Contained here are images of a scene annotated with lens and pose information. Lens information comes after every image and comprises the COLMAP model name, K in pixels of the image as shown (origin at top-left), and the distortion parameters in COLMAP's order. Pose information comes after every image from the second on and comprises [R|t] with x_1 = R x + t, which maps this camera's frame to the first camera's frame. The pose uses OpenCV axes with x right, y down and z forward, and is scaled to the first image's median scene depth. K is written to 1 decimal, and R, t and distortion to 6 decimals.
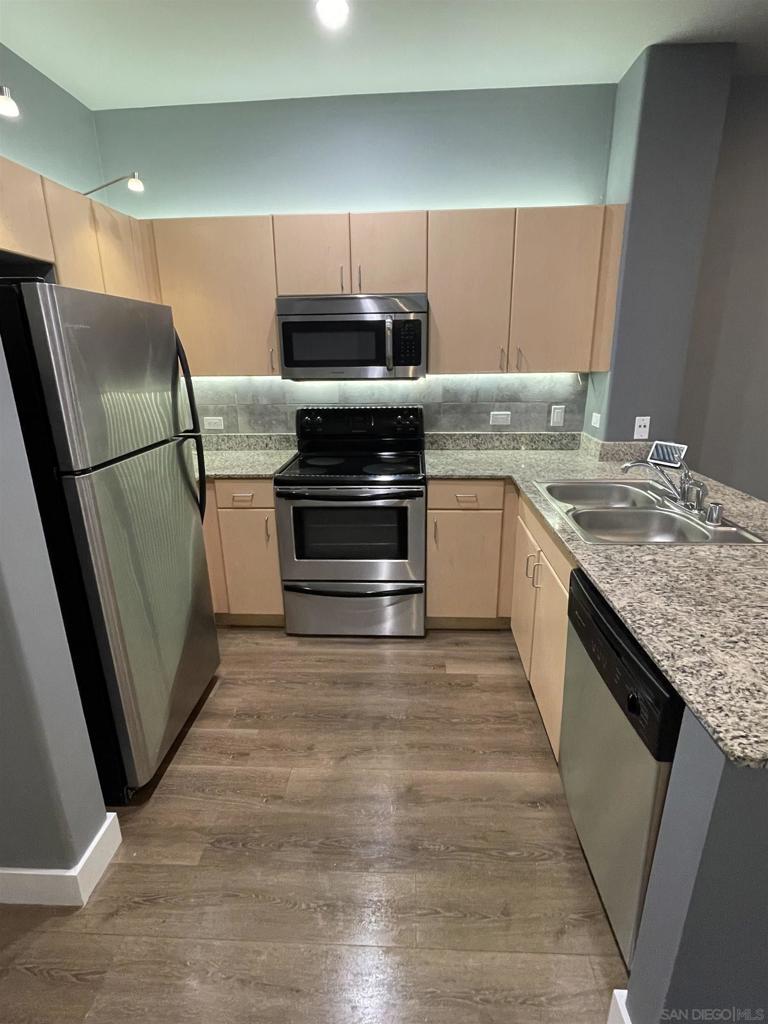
lens RADIAL K [[512.3, 0, 386.3], [0, 512.3, 504.5], [0, 0, 1]] dist [0.000056, -0.000754]
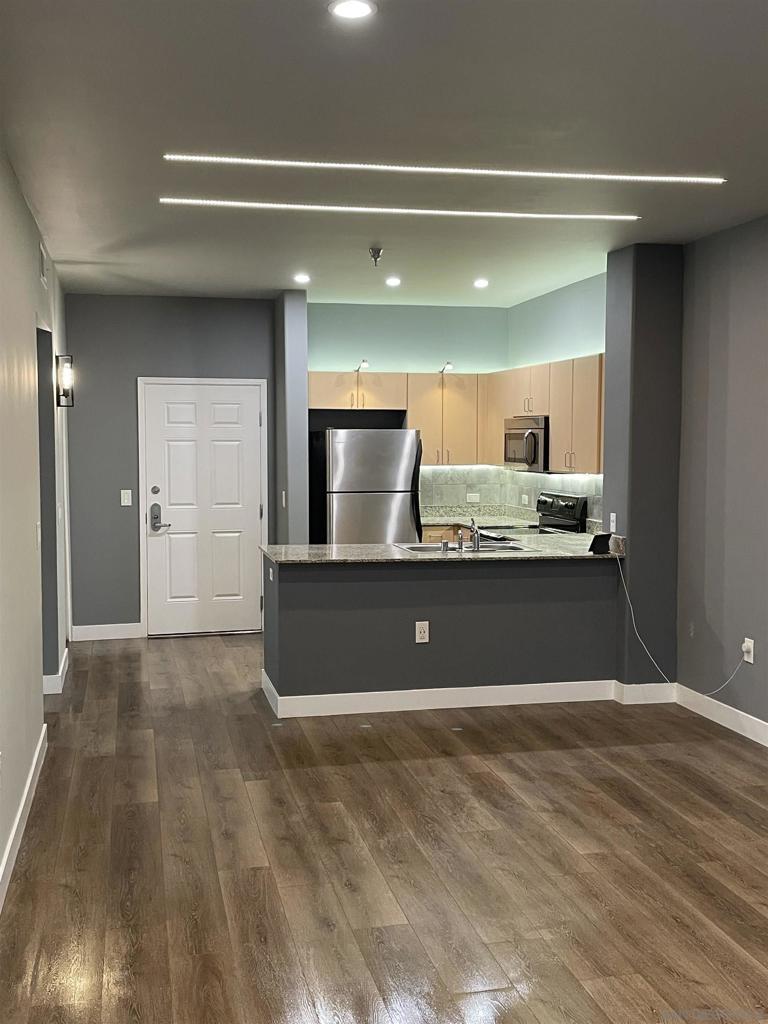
lens RADIAL K [[1106.3, 0, 387.3], [0, 1106.3, 506.7], [0, 0, 1]] dist [0.069929, 0.000000]
pose [[0.277901, 0.076989, -0.957520, 2.760220], [-0.279939, 0.960009, -0.004057, -0.028438], [0.918915, 0.269175, 0.288339, -0.219005]]
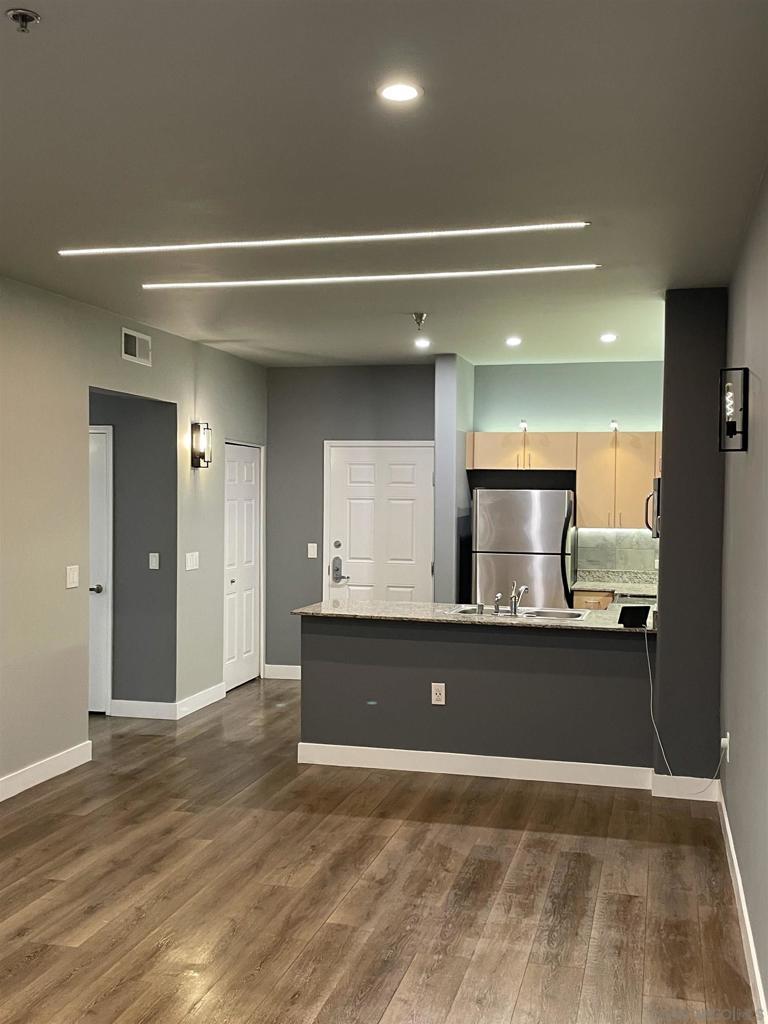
lens RADIAL K [[1106.3, 0, 391.4], [0, 1106.3, 519.3], [0, 0, 1]] dist [0.069929, 0.000000]
pose [[-0.185408, 0.036835, -0.981971, 2.846620], [-0.291249, 0.952337, 0.090715, -0.341325], [0.938508, 0.302817, -0.165842, 0.801171]]
